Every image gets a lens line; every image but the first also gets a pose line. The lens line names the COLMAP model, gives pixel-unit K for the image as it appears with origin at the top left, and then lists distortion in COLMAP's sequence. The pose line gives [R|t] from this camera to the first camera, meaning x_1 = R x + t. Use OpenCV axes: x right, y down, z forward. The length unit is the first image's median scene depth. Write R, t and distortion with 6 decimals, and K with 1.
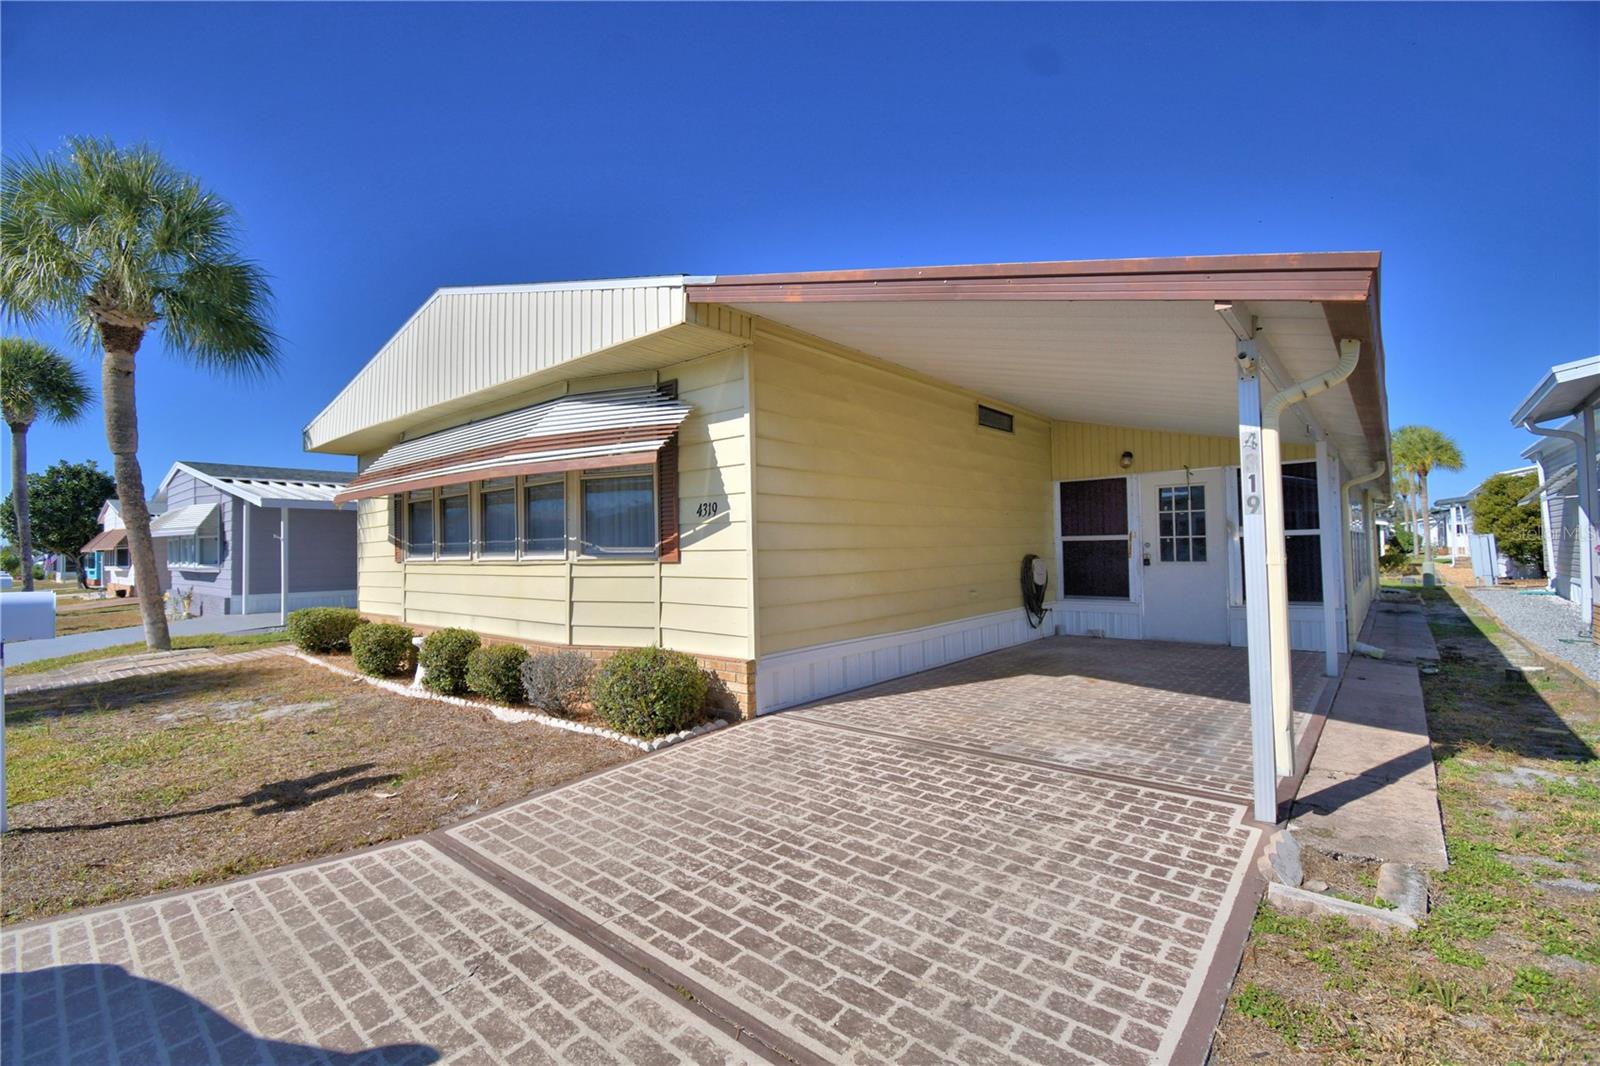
lens RADIAL K [[699.4, 0, 792.4], [0, 699.4, 531.2], [0, 0, 1]] dist [0.022010, -0.027384]
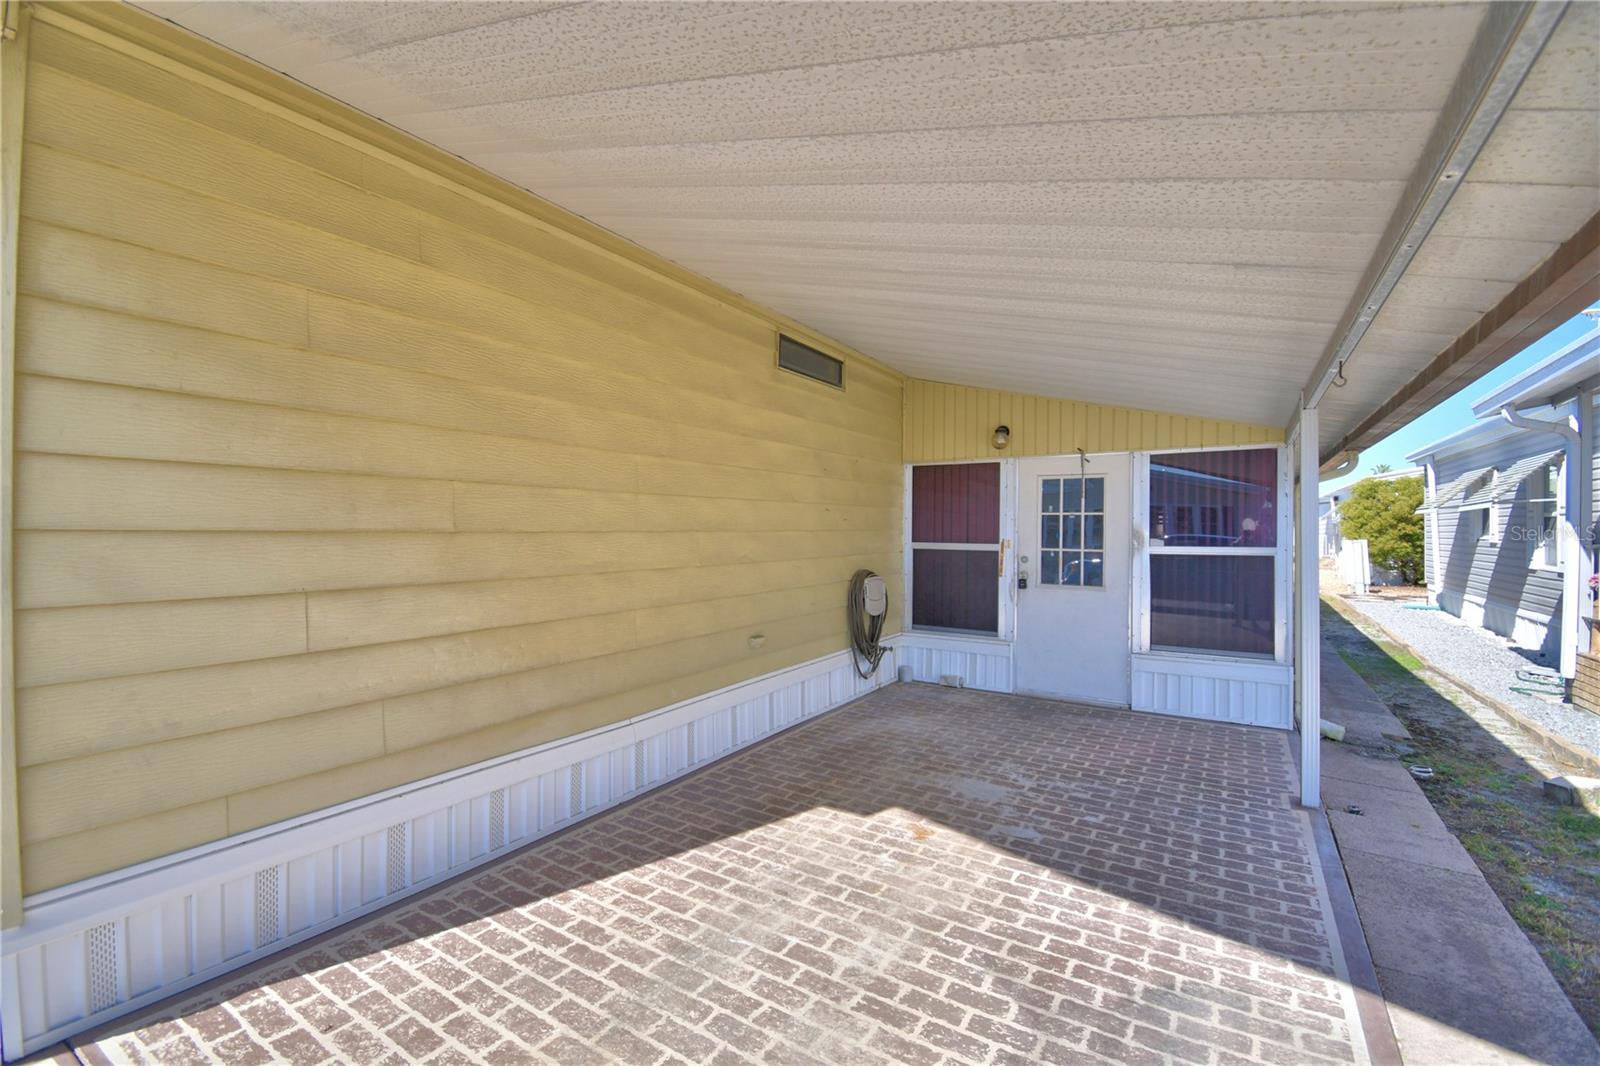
lens RADIAL K [[688.3, 0, 800.0], [0, 688.3, 533.0], [0, 0, 1]] dist [0.021595, -0.024689]
pose [[0.987470, 0.024586, 0.155879, 0.177133], [-0.029530, 0.999129, 0.029478, -0.020941], [-0.155018, -0.033711, 0.987336, 0.357121]]
